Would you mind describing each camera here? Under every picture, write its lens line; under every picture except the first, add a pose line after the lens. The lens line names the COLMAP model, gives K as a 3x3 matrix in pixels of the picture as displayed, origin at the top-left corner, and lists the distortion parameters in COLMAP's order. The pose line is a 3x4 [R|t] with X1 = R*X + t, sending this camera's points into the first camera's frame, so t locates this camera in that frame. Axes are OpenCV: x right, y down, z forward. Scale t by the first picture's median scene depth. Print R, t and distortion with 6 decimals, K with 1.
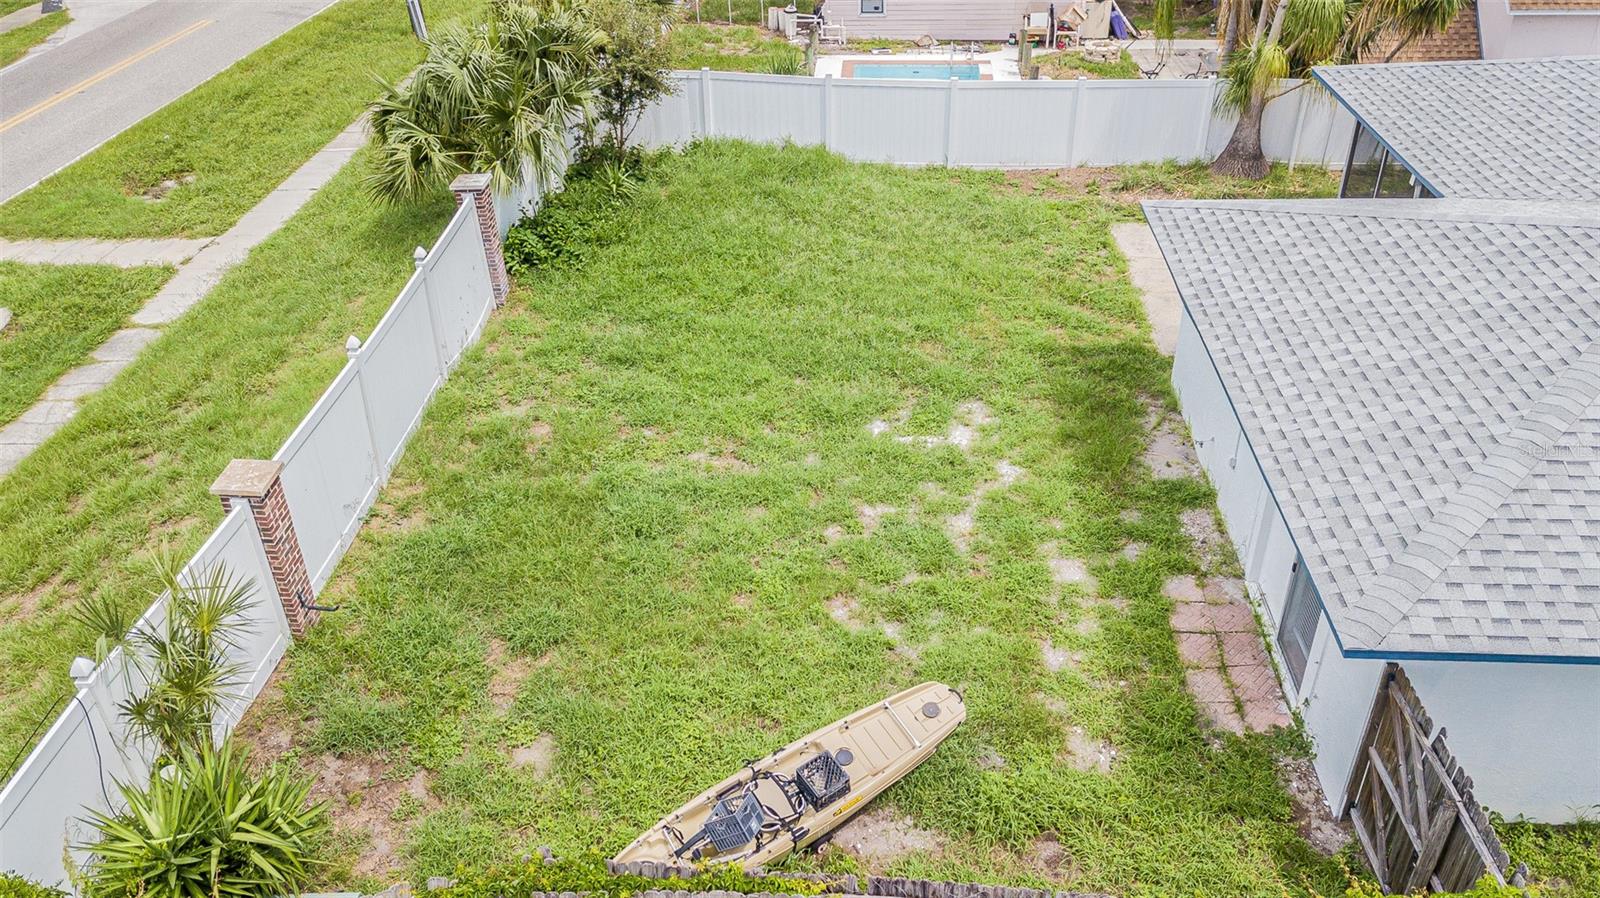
lens RADIAL K [[1218.4, 0, 796.6], [0, 1218.4, 458.8], [0, 0, 1]] dist [0.082259, -0.194041]
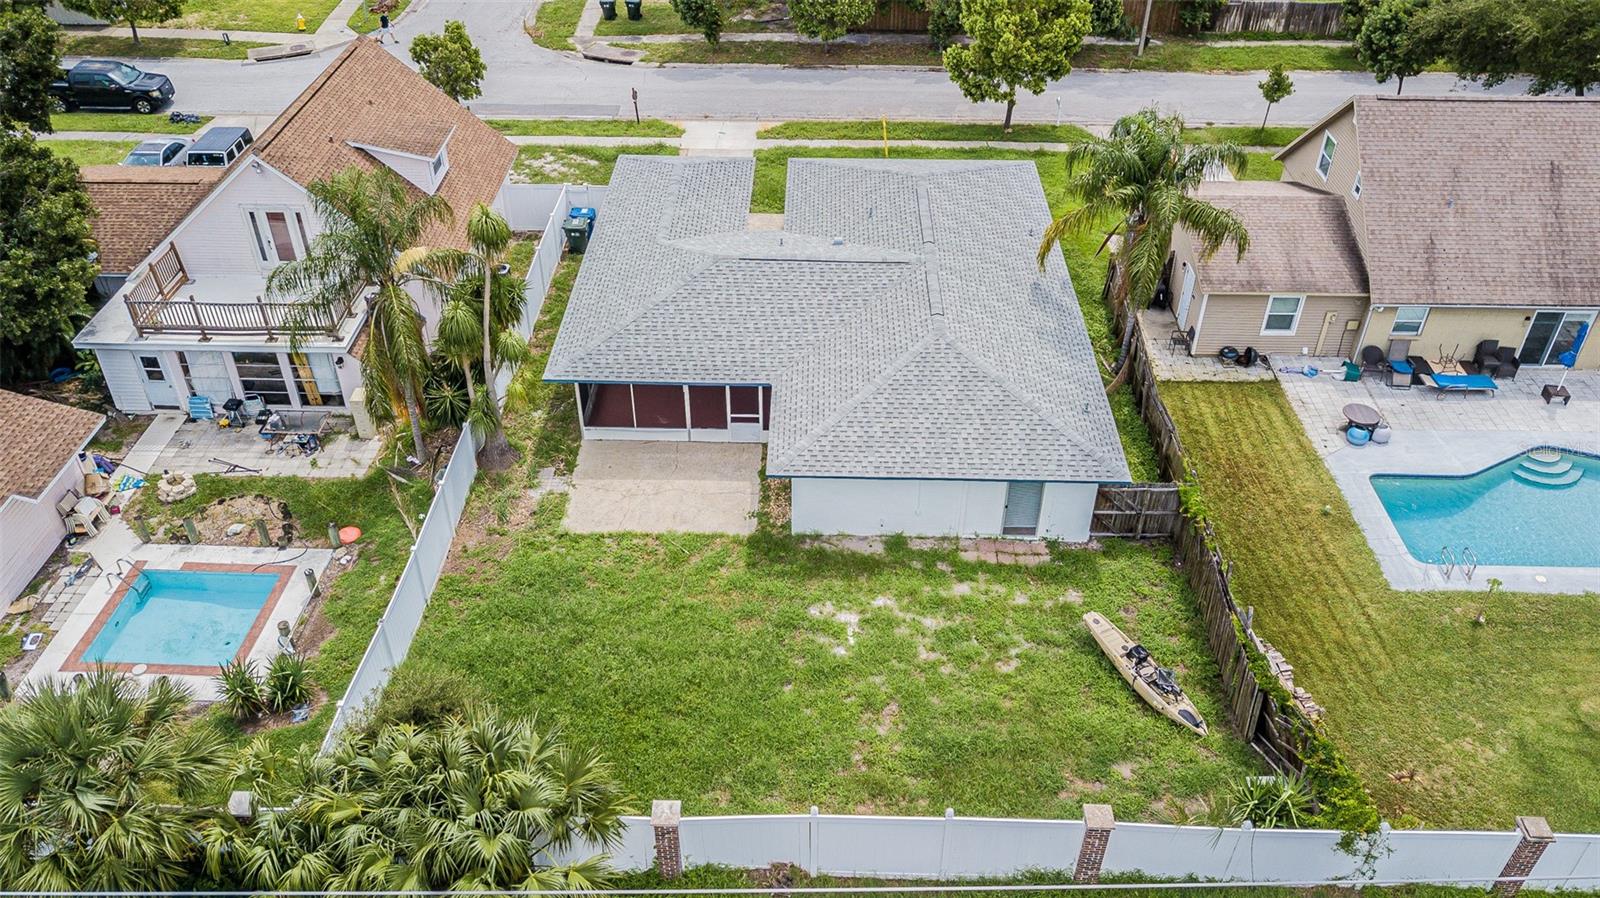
lens RADIAL K [[1230.3, 0, 800.0], [0, 1230.3, 449.0], [0, 0, 1]] dist [0.019265, 0.000274]
pose [[-0.043833, -0.588274, 0.807473, -1.307670], [0.541164, 0.665419, 0.514158, -1.276928], [-0.839774, 0.459513, 0.289186, 0.452538]]
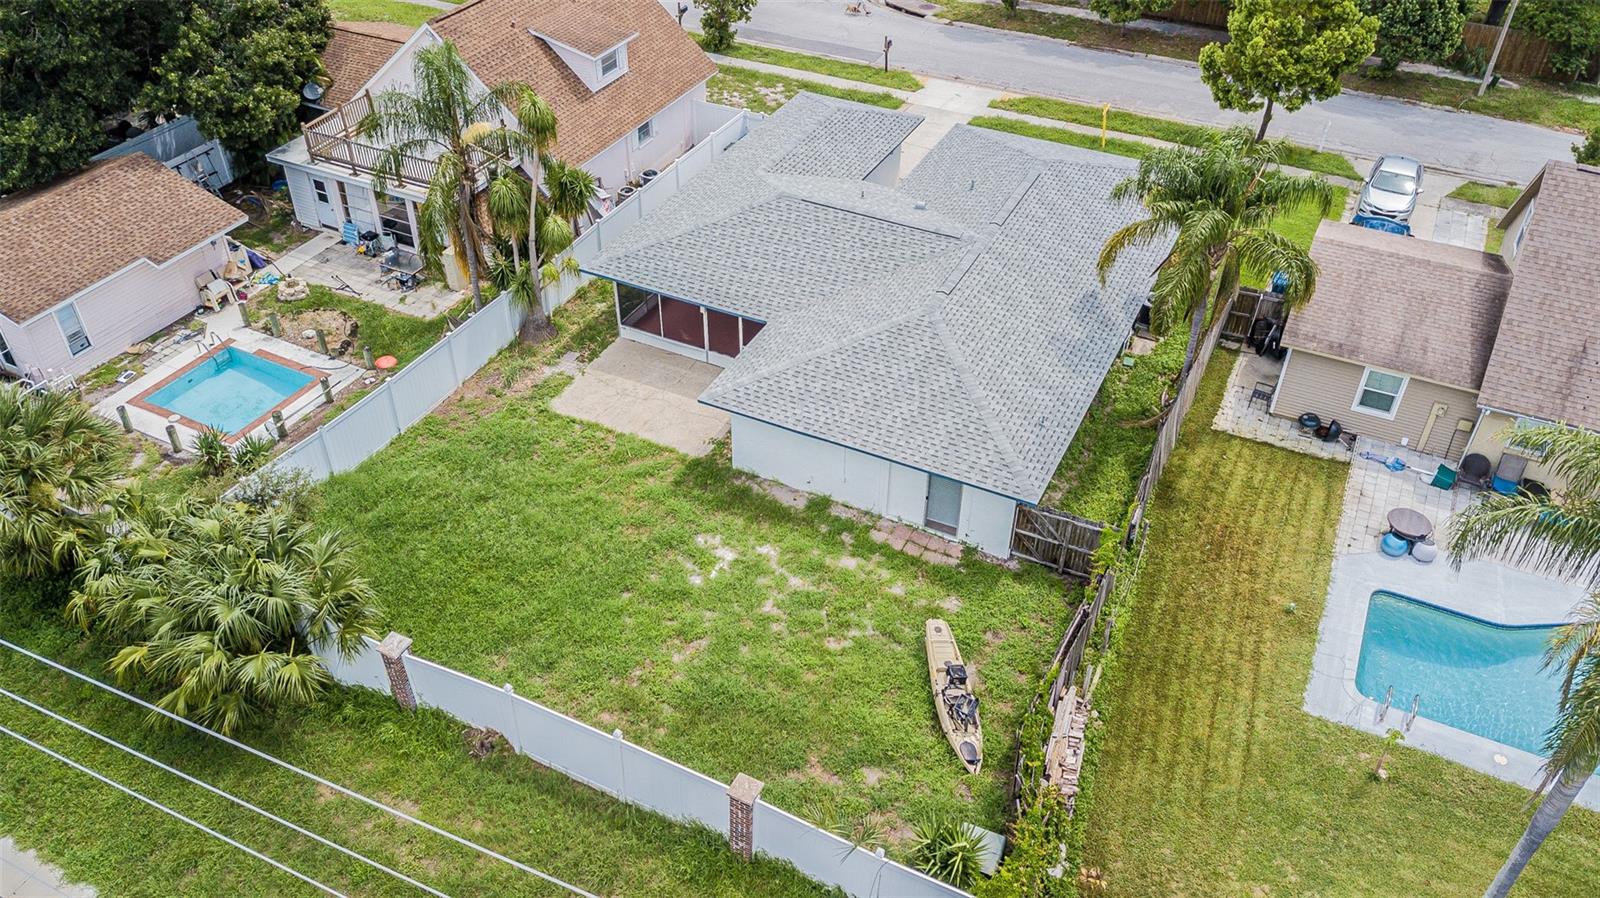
lens RADIAL K [[1224.6, 0, 800.0], [0, 1224.6, 449.0], [0, 0, 1]] dist [0.034004, -0.039186]
pose [[0.381509, -0.559103, 0.736108, -1.200970], [0.489969, 0.797578, 0.351851, -0.811746], [-0.783825, 0.226436, 0.578226, -0.214917]]
